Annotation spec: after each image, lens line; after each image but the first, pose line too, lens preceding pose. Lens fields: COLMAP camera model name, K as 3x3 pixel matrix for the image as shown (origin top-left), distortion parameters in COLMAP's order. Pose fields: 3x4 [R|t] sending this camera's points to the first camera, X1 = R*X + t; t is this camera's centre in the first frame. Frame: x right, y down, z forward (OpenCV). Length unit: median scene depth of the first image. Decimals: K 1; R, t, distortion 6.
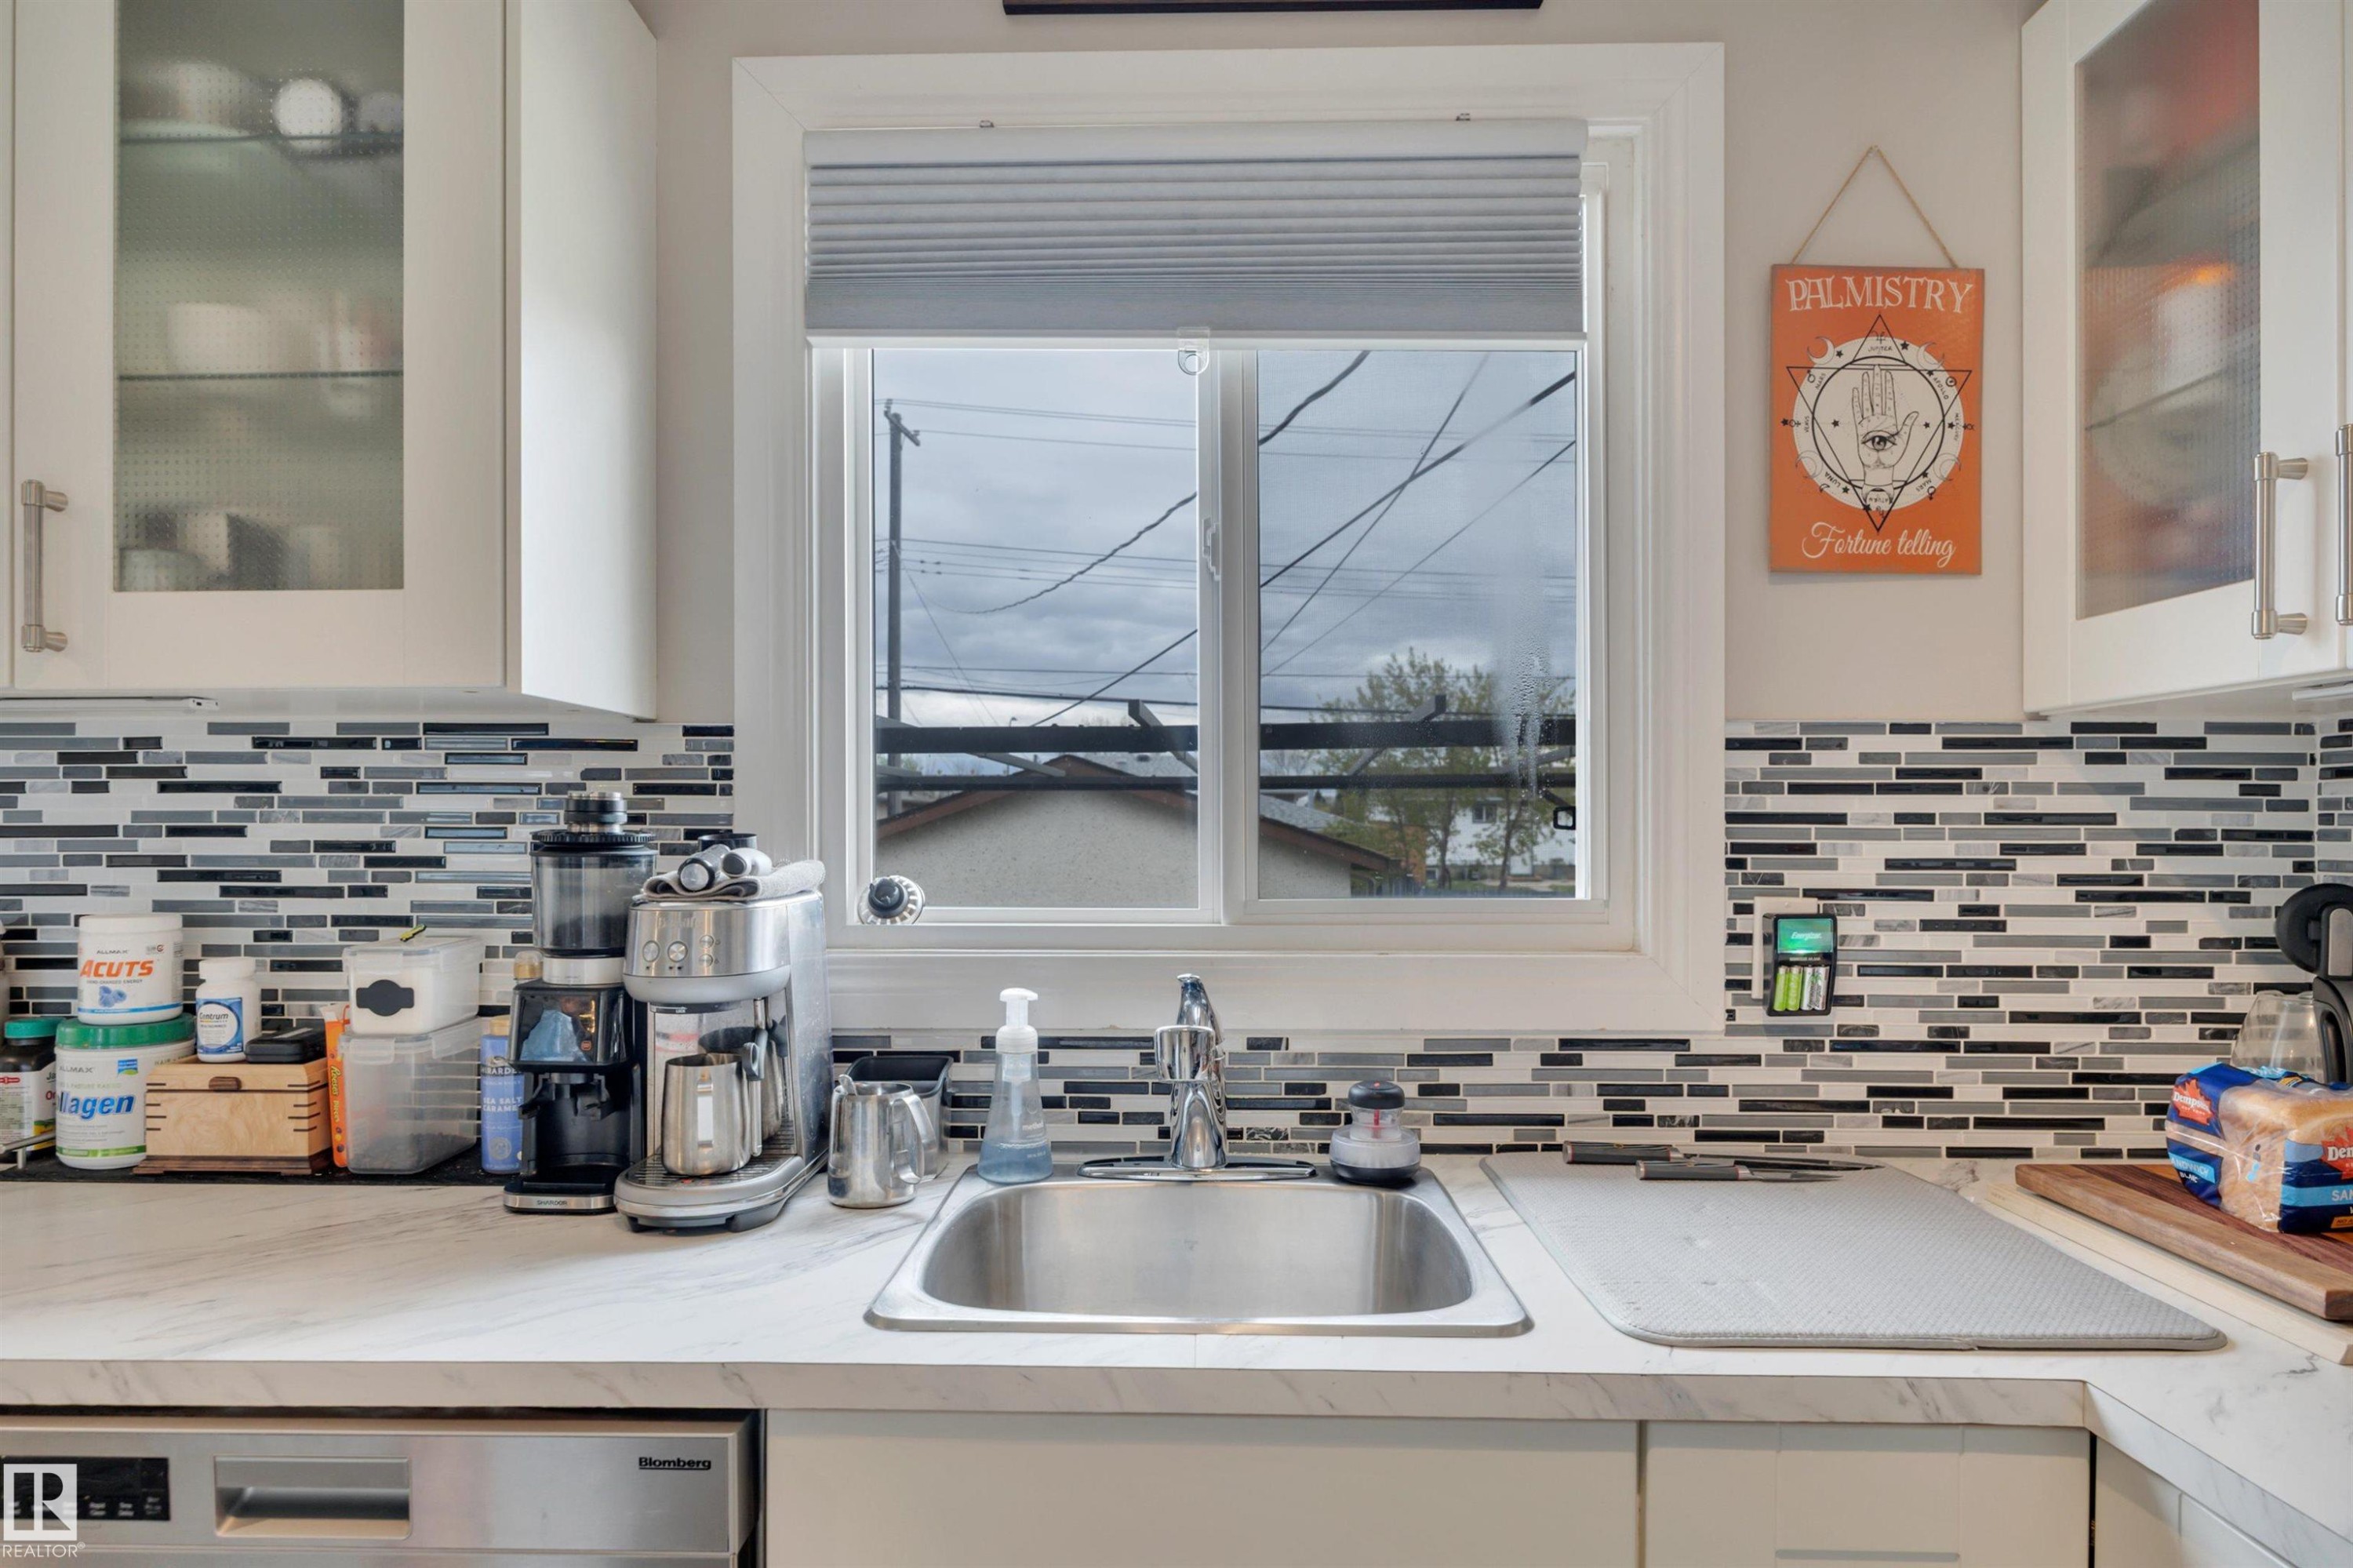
lens RADIAL K [[1439.8, 0, 1169.4], [0, 1439.8, 841.9], [0, 0, 1]] dist [-0.001874, -0.001332]
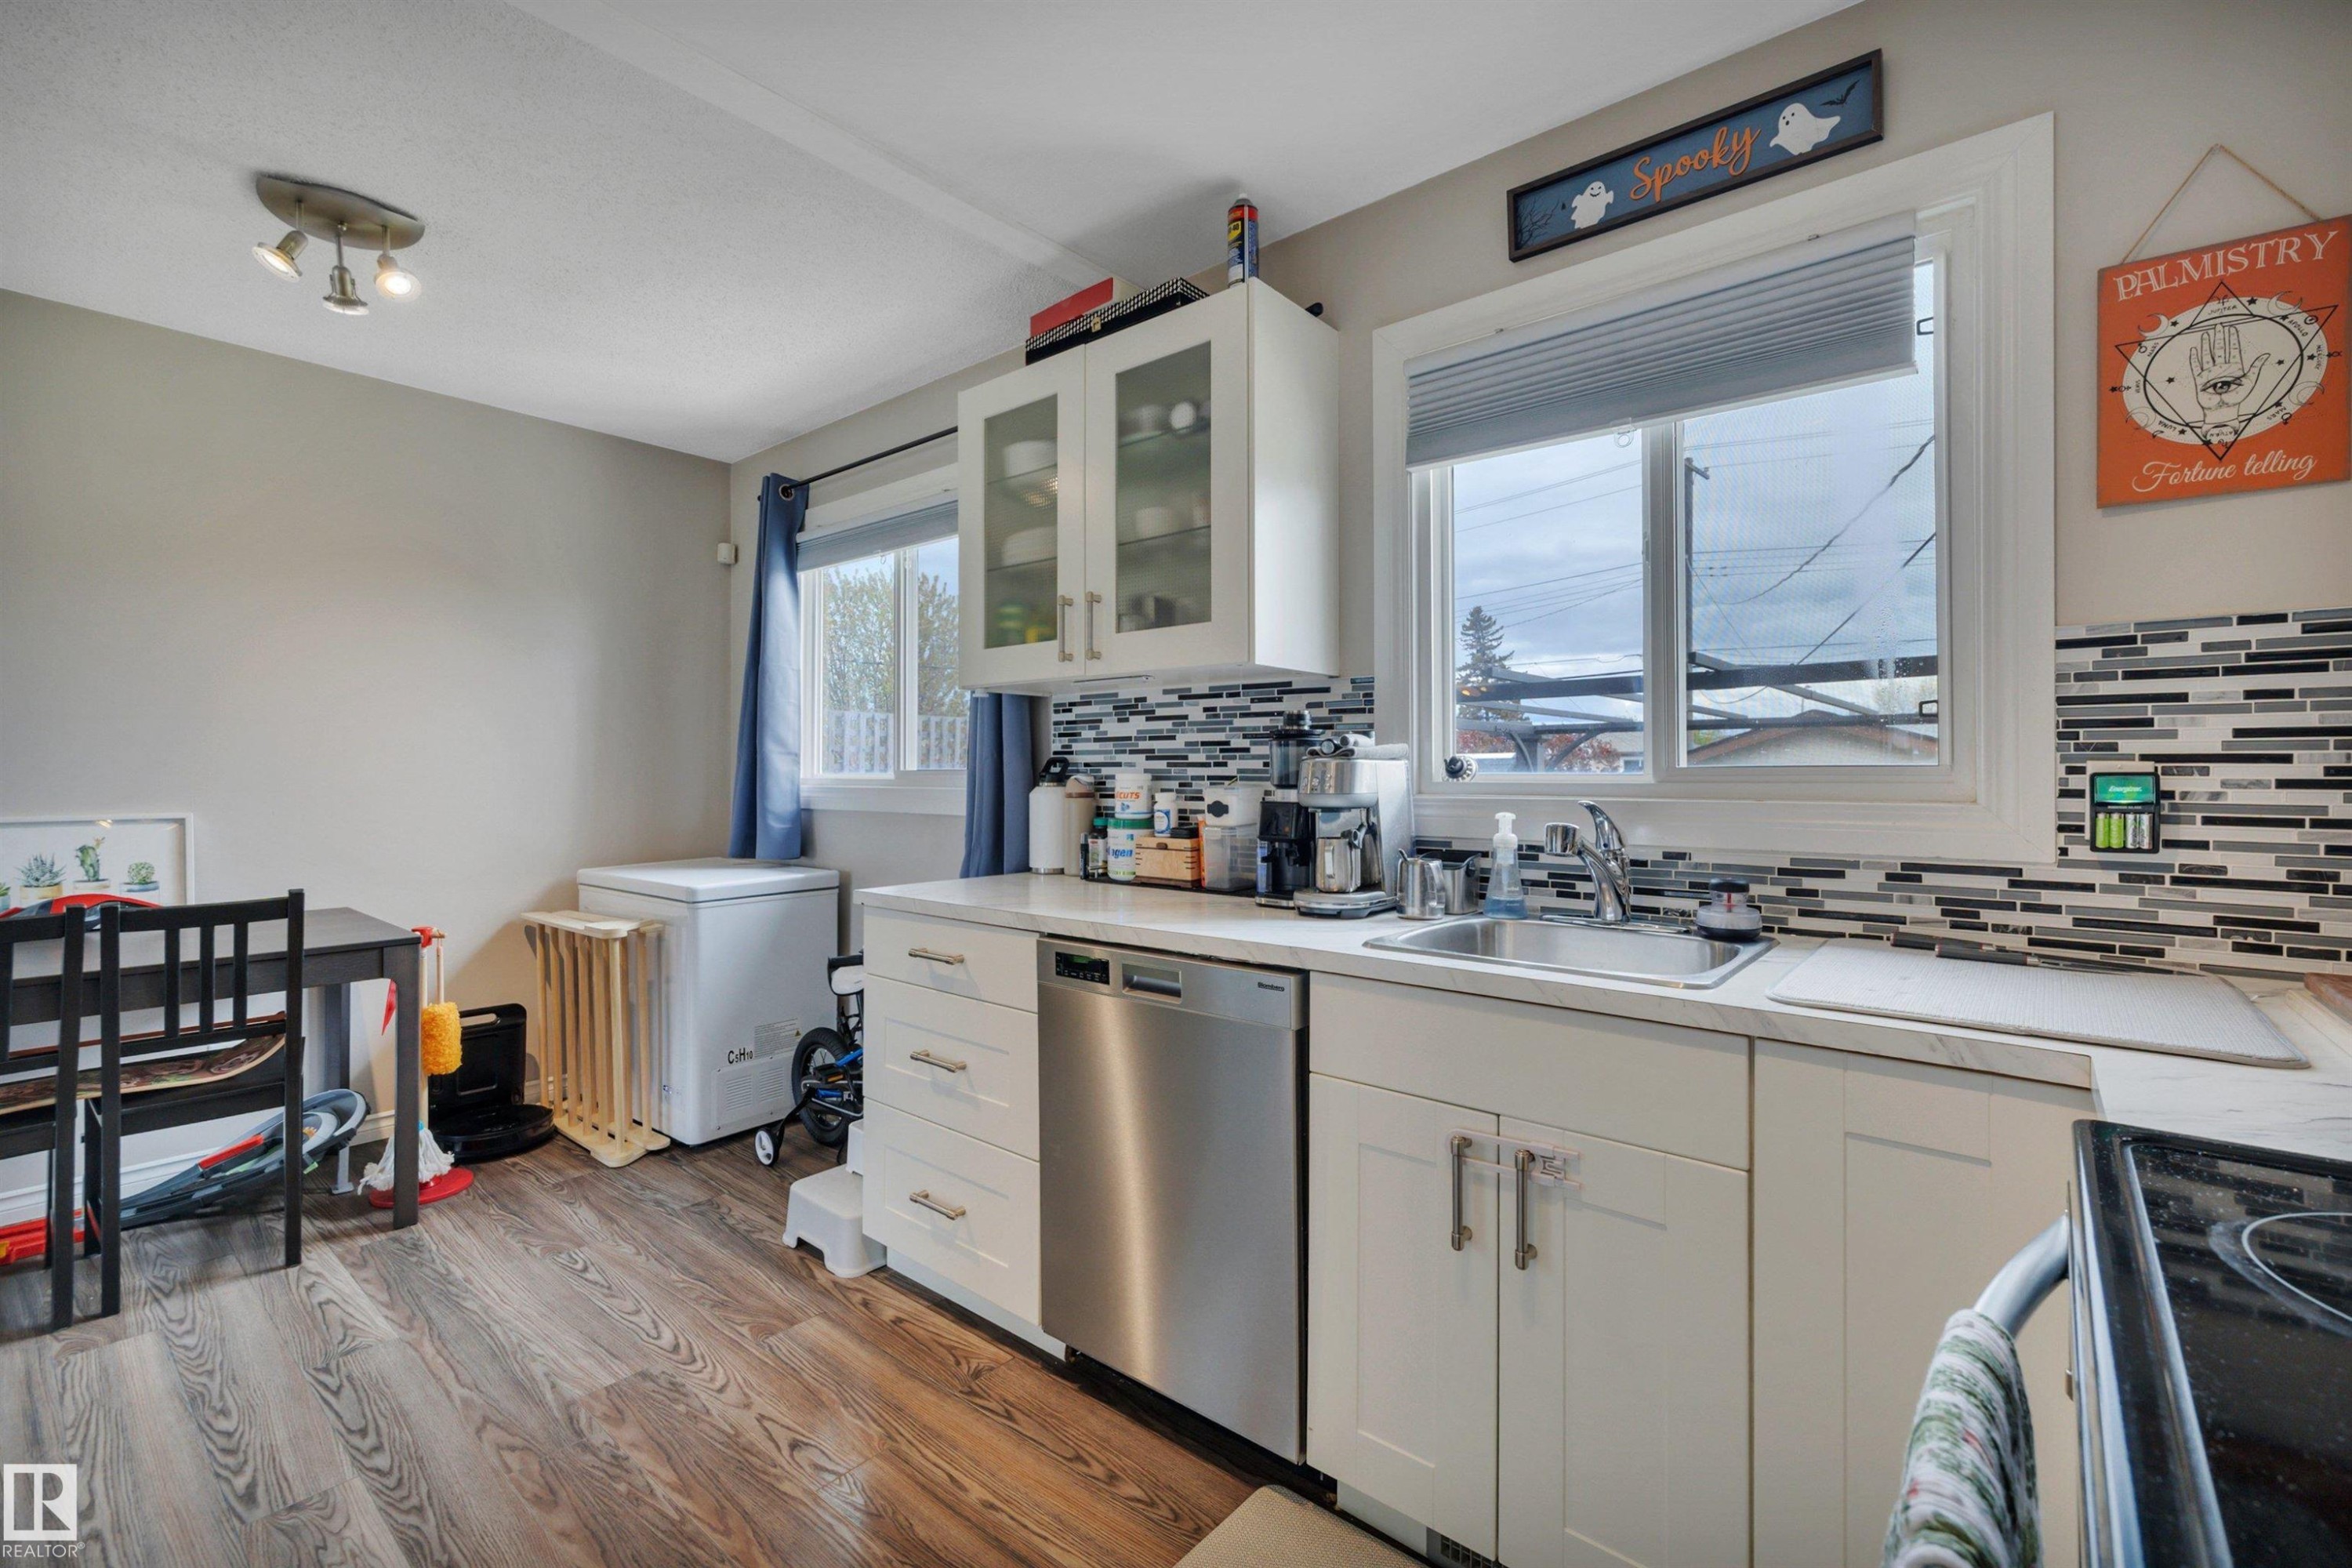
lens RADIAL K [[997.2, 0, 1170.5], [0, 997.2, 803.5], [0, 0, 1]] dist [0.007128, -0.000114]
pose [[0.784035, 0.019283, -0.620416, 0.322462], [-0.008486, 0.999757, 0.020349, 0.065514], [0.620658, -0.010690, 0.784008, -0.224912]]
